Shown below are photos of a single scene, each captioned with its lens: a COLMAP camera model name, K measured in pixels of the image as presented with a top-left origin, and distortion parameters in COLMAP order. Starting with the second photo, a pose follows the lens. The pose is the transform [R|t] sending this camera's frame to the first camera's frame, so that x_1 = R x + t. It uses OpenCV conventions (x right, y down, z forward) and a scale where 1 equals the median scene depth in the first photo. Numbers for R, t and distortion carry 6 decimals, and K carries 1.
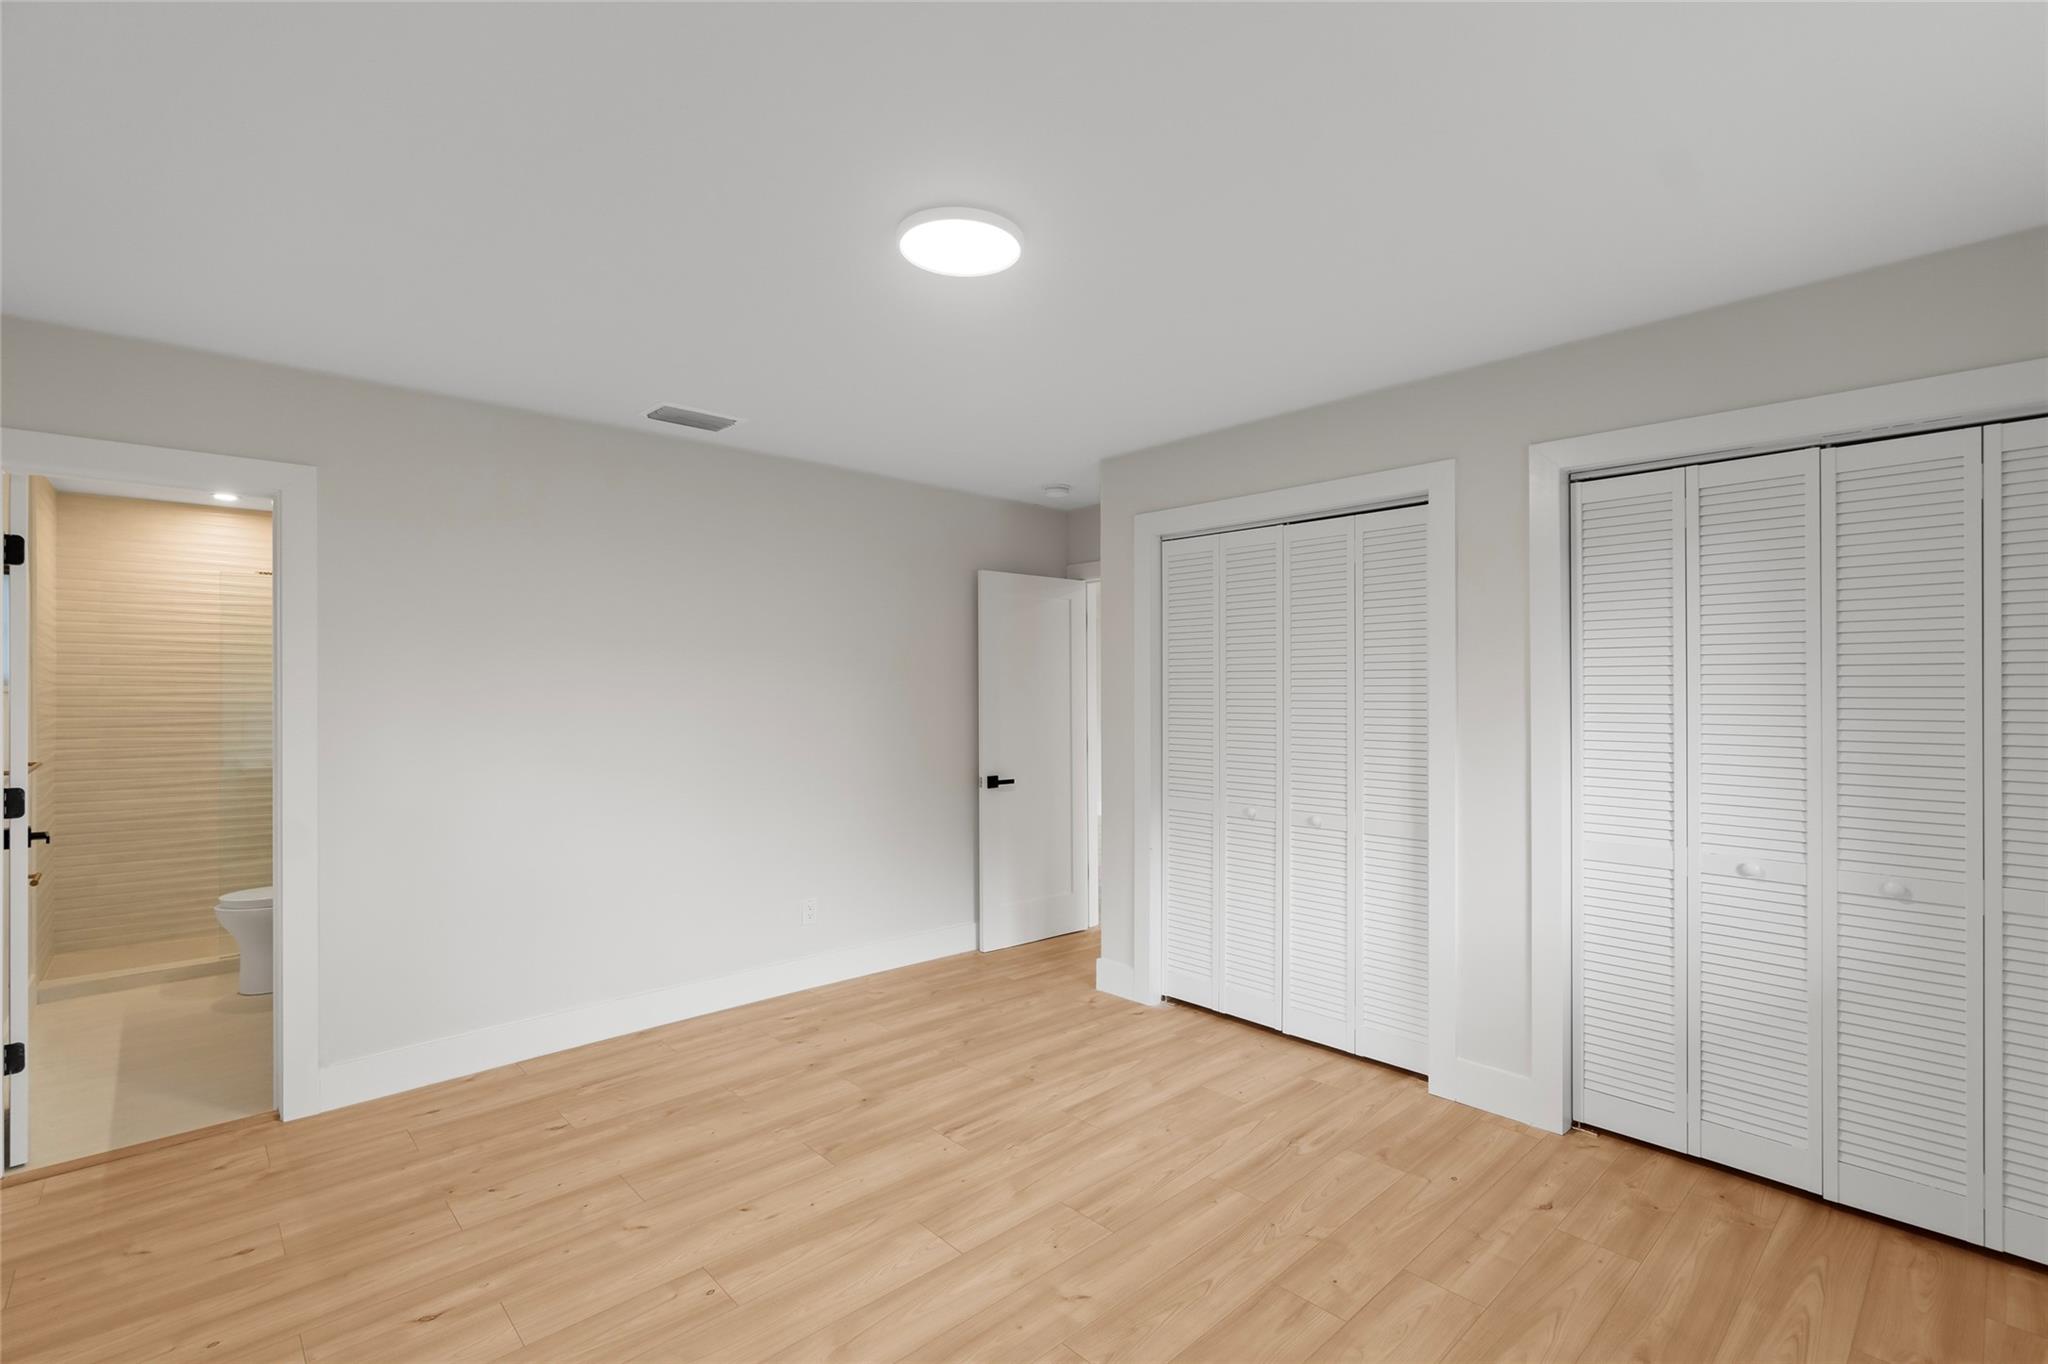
lens RADIAL K [[916.6, 0, 1019.7], [0, 916.6, 686.2], [0, 0, 1]] dist [-0.002582, 0.000103]
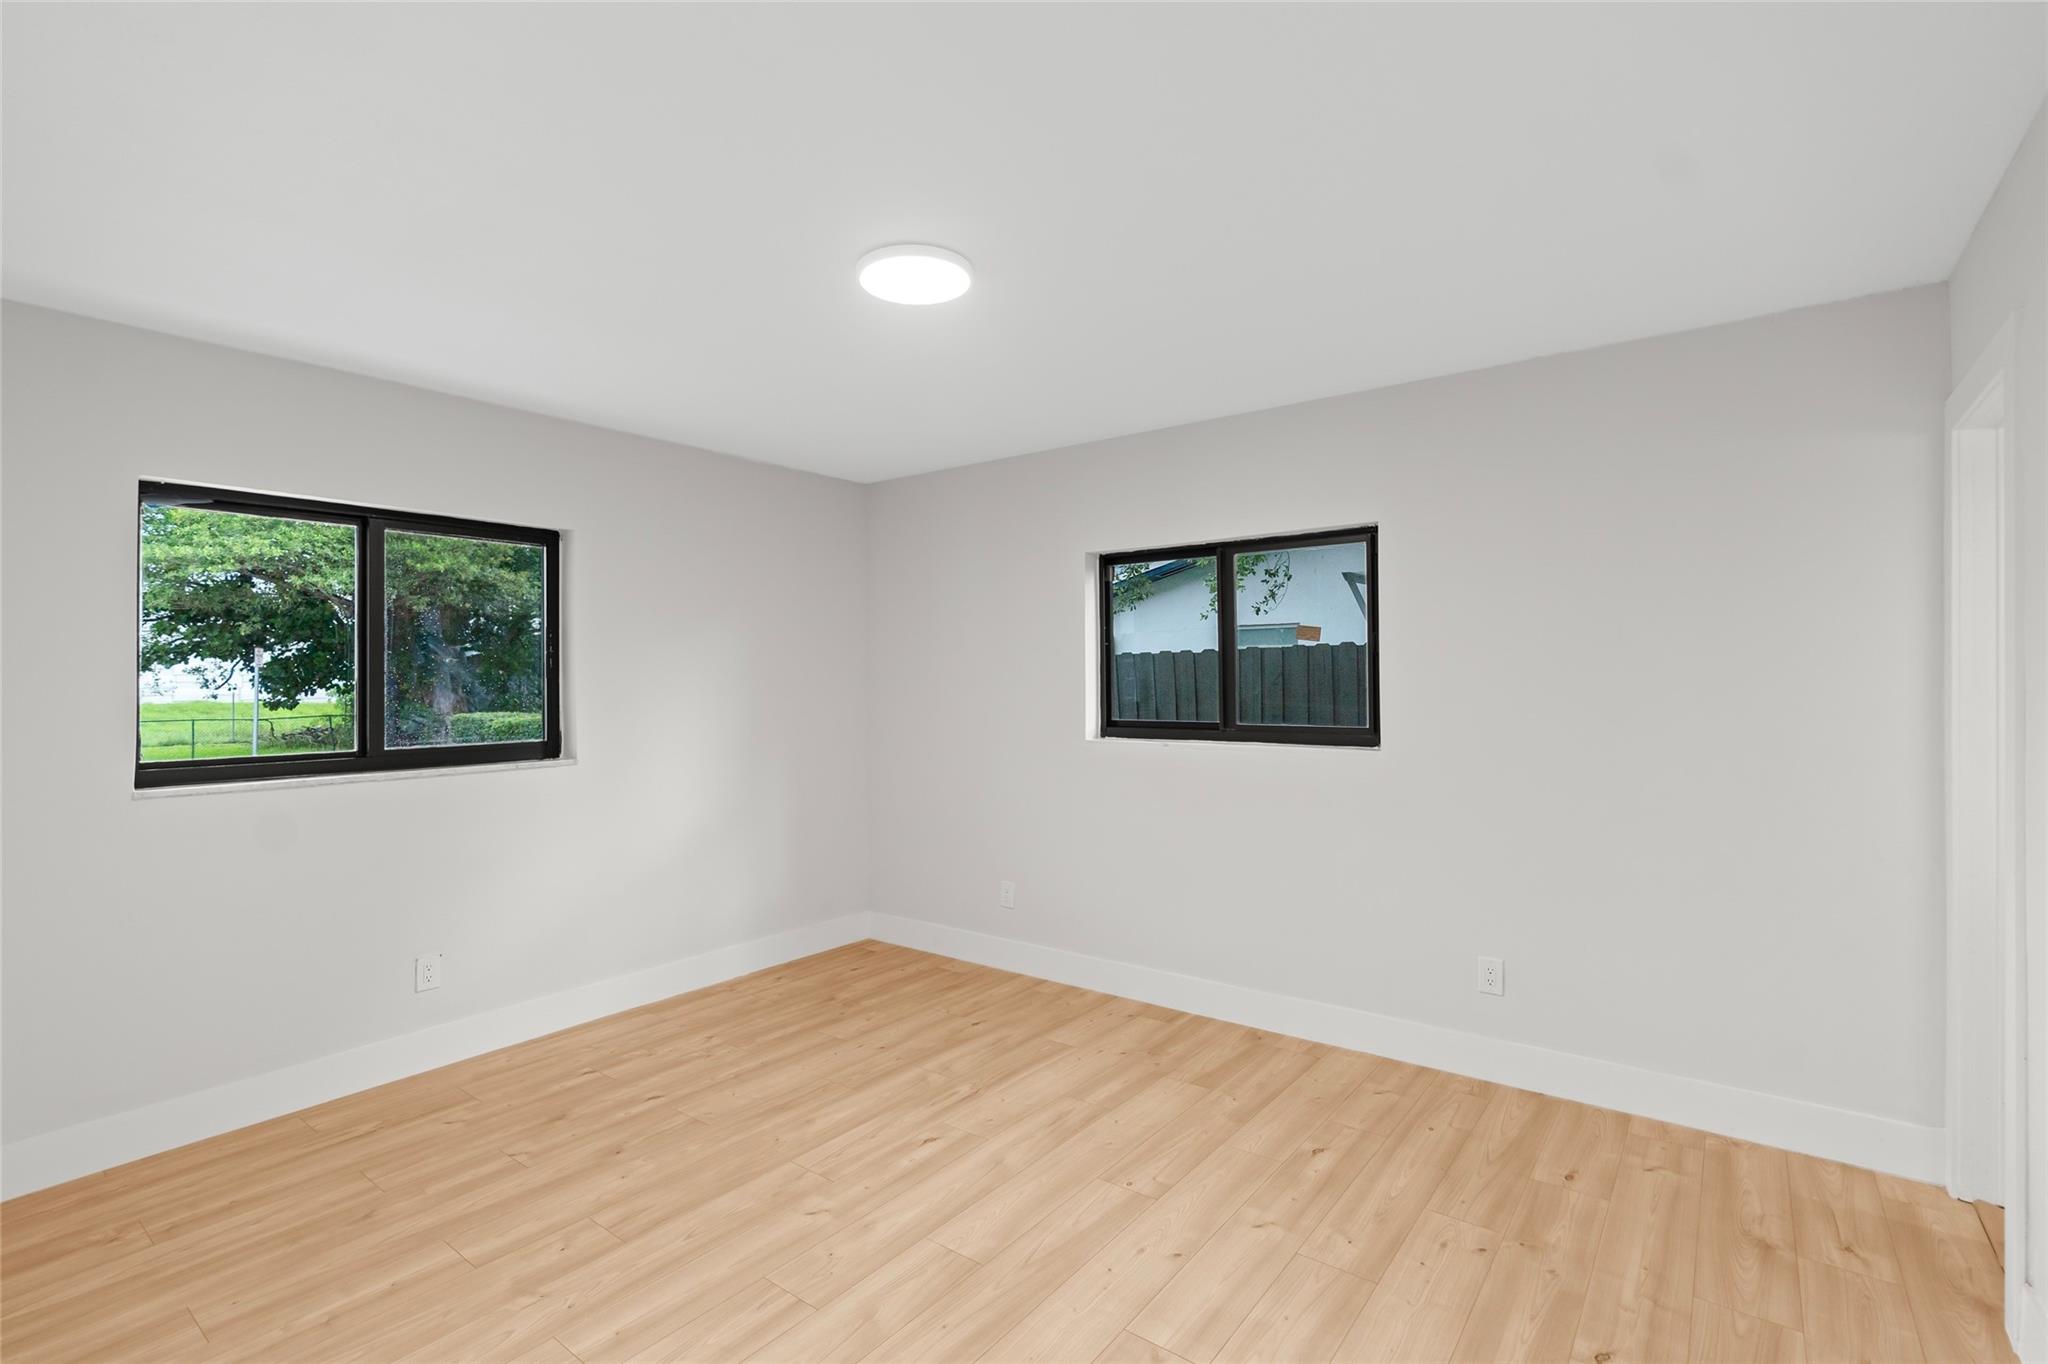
lens RADIAL K [[932.8, 0, 1029.0], [0, 932.8, 682.4], [0, 0, 1]] dist [-0.003327, 0.000101]
pose [[-0.983772, 0.008385, -0.179225, 0.003371], [0.009909, 0.999922, -0.007608, 0.011778], [0.179147, -0.009261, -0.983779, 1.778862]]
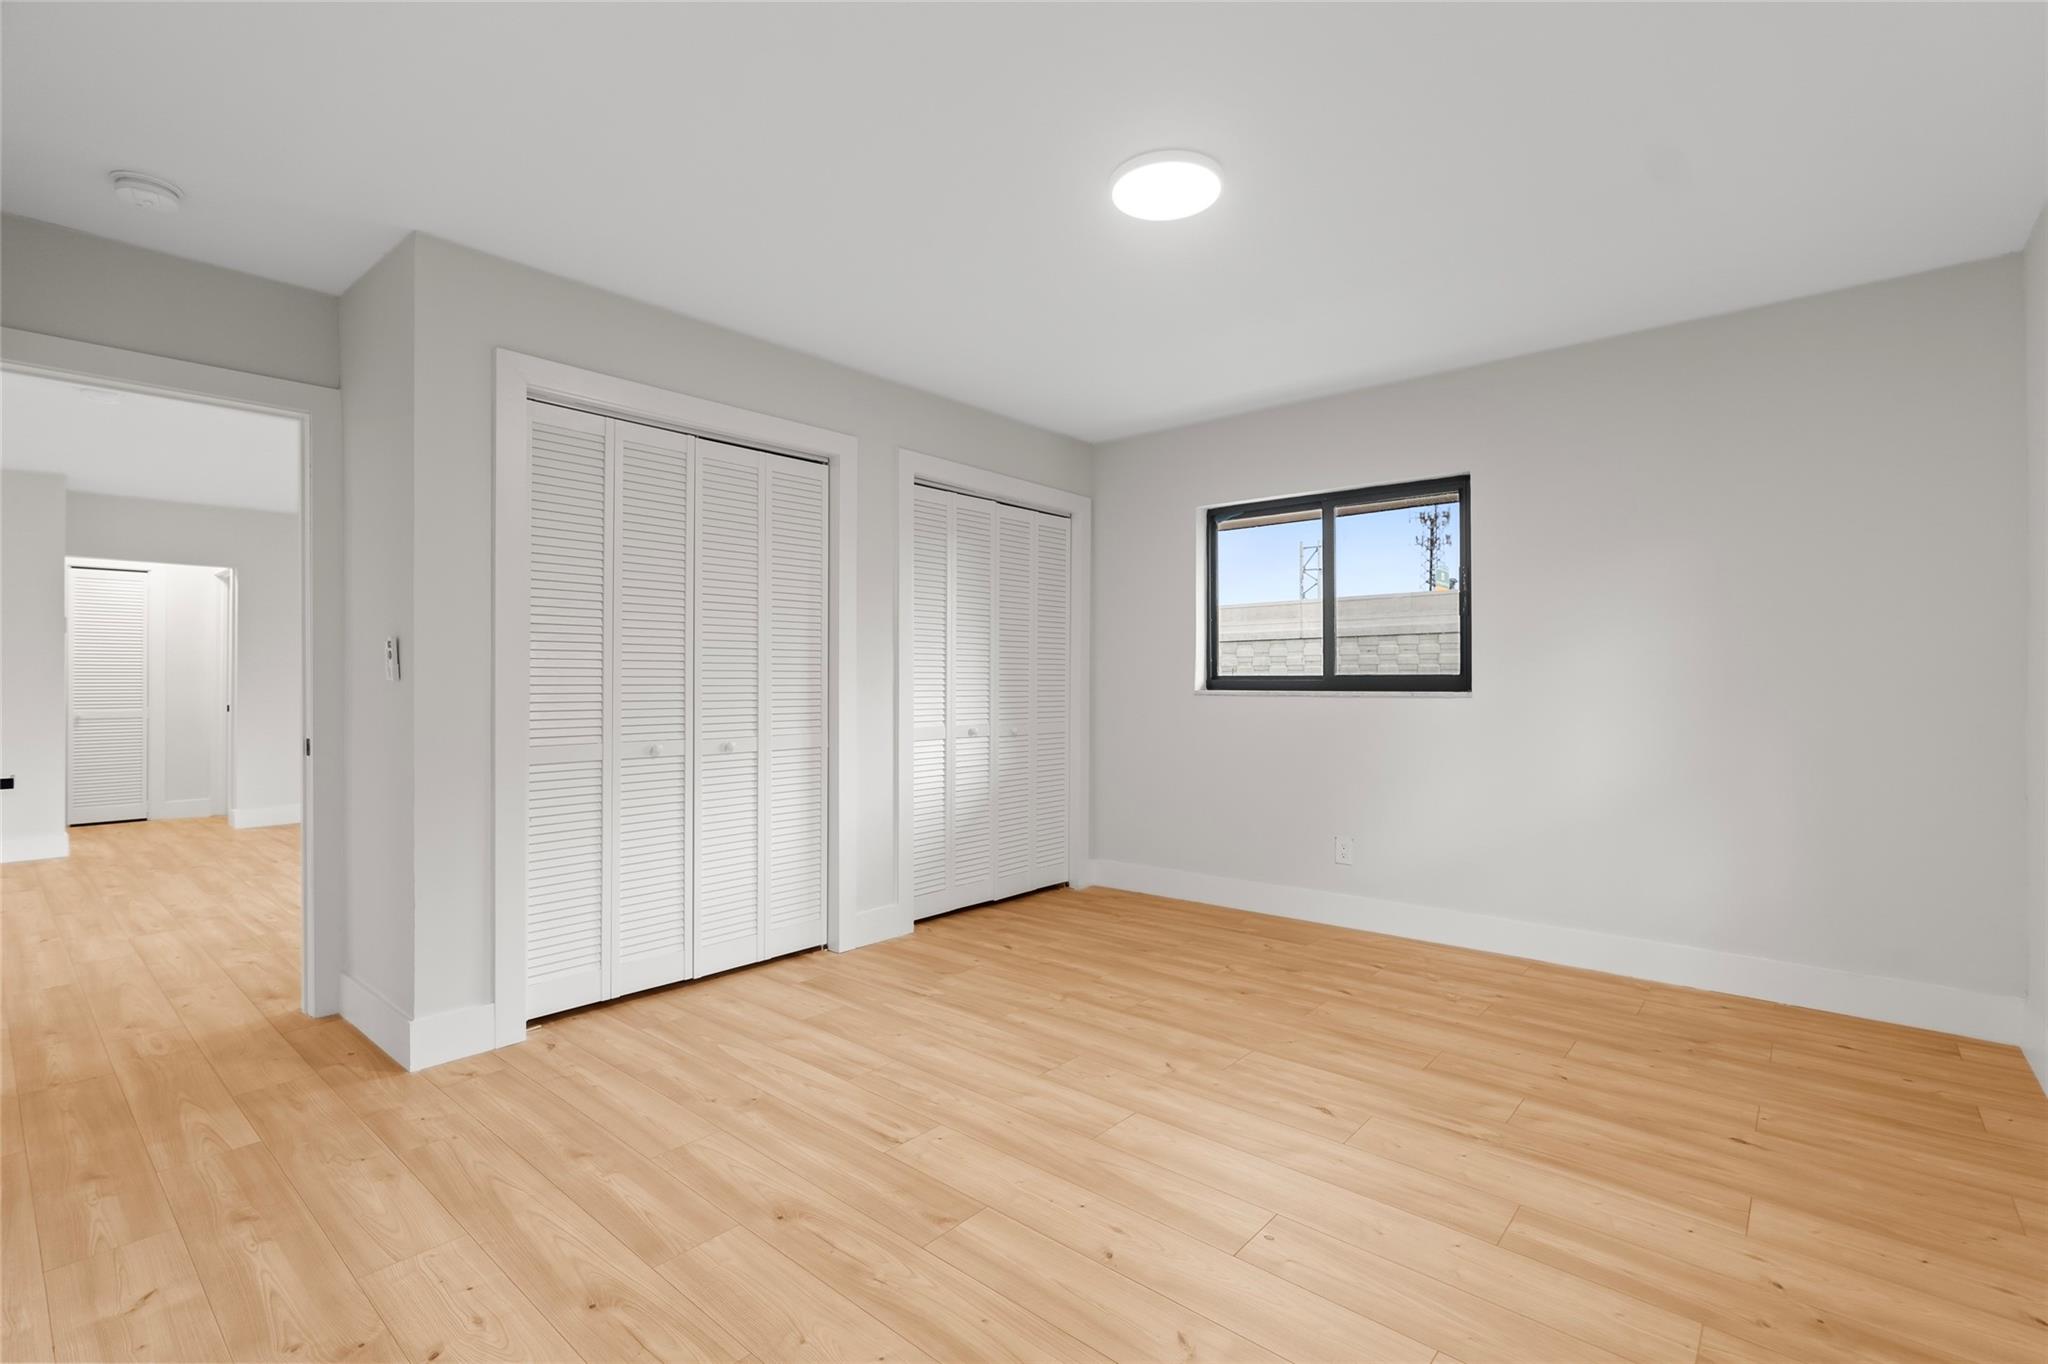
lens RADIAL K [[932.8, 0, 1029.0], [0, 932.8, 682.4], [0, 0, 1]] dist [-0.003327, 0.000101]
pose [[-0.112704, 0.000109, 0.993629, -0.980254], [-0.006006, 0.999982, -0.000791, 0.105833], [-0.993610, -0.006057, -0.112701, 1.087303]]
